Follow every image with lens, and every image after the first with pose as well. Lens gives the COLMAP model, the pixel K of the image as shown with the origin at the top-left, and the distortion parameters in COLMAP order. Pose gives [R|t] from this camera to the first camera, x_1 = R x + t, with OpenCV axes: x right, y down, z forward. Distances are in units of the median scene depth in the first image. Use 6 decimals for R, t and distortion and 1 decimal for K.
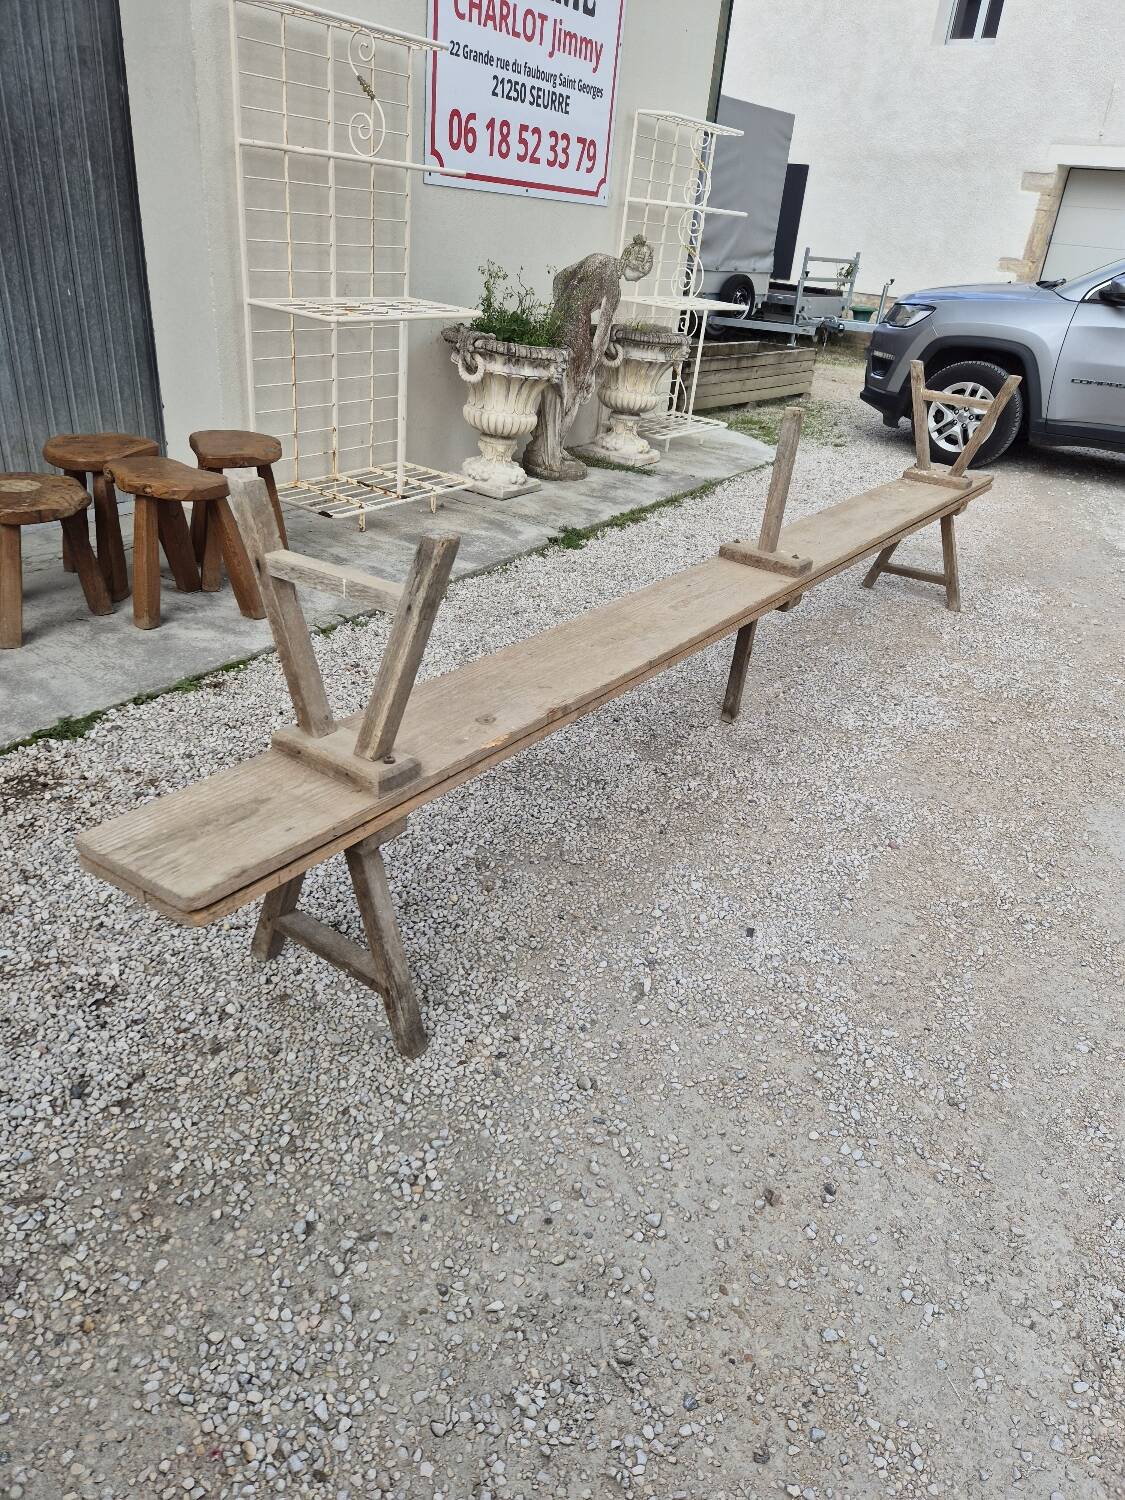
lens RADIAL K [[1002.8, 0, 574.3], [0, 1002.8, 754.0], [0, 0, 1]] dist [0.074747, -0.057497]
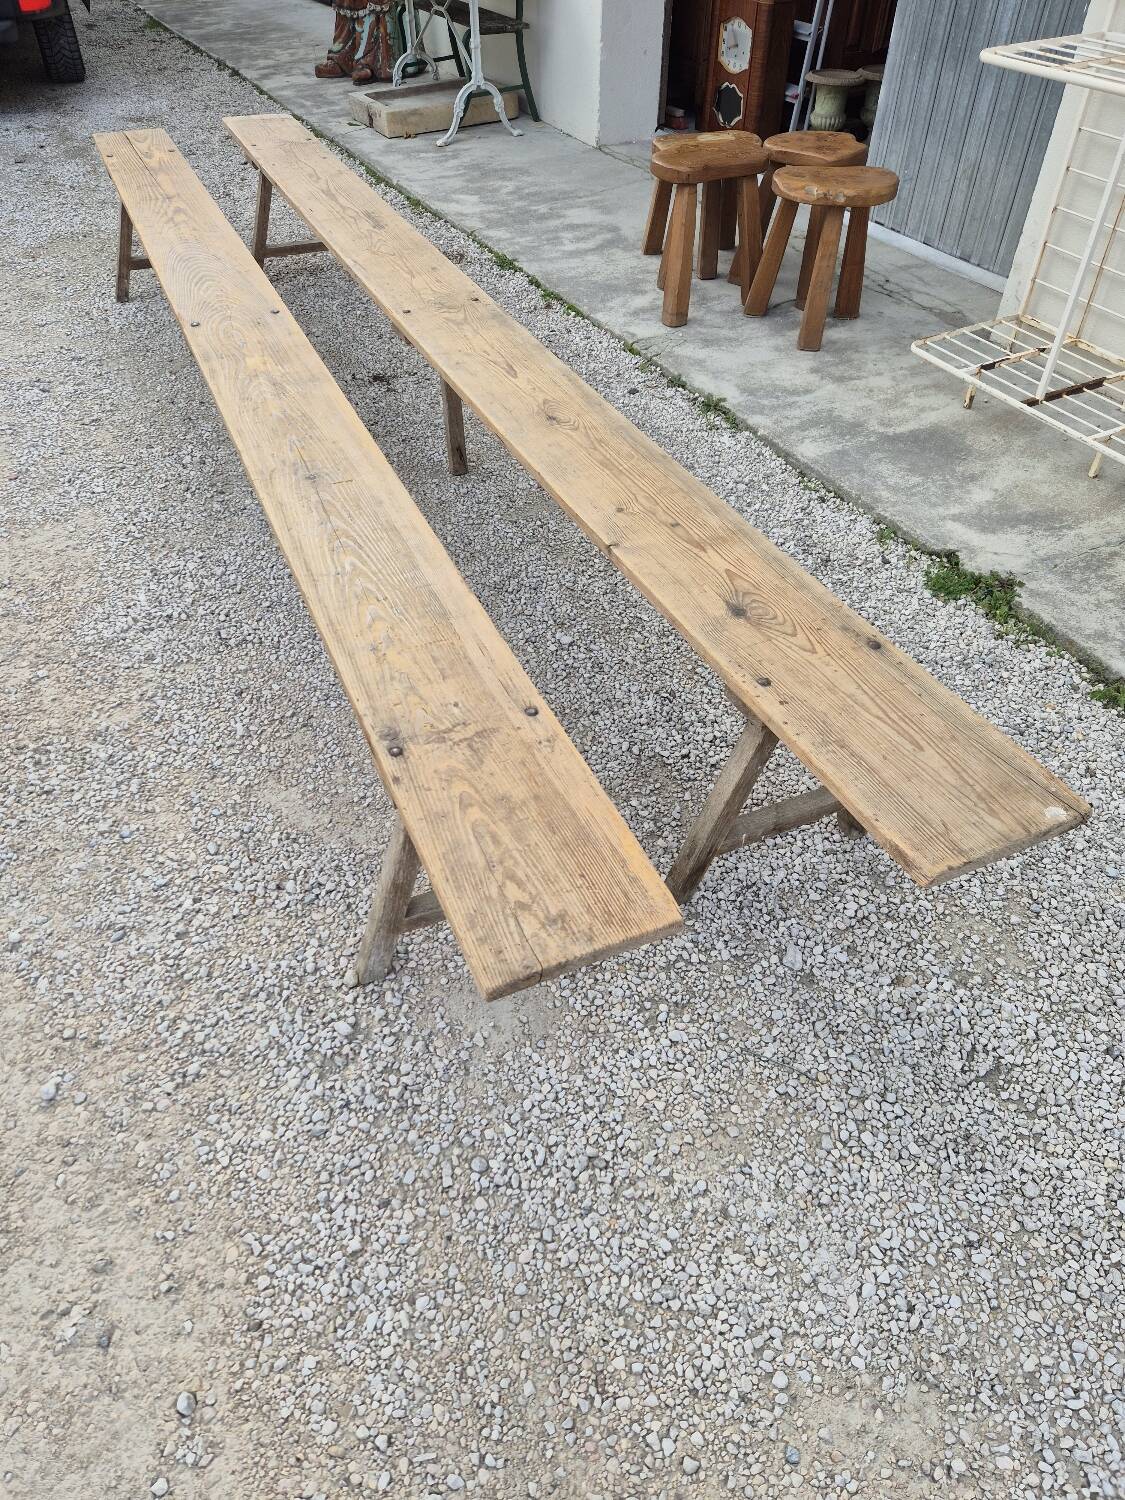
lens RADIAL K [[1002.8, 0, 555.5], [0, 1002.8, 747.3], [0, 0, 1]] dist [0.074747, -0.057497]
pose [[-0.512887, 0.519870, -0.683142, 0.751285], [-0.448097, 0.516641, 0.729583, -0.677146], [0.732227, 0.680307, -0.032026, 1.360352]]
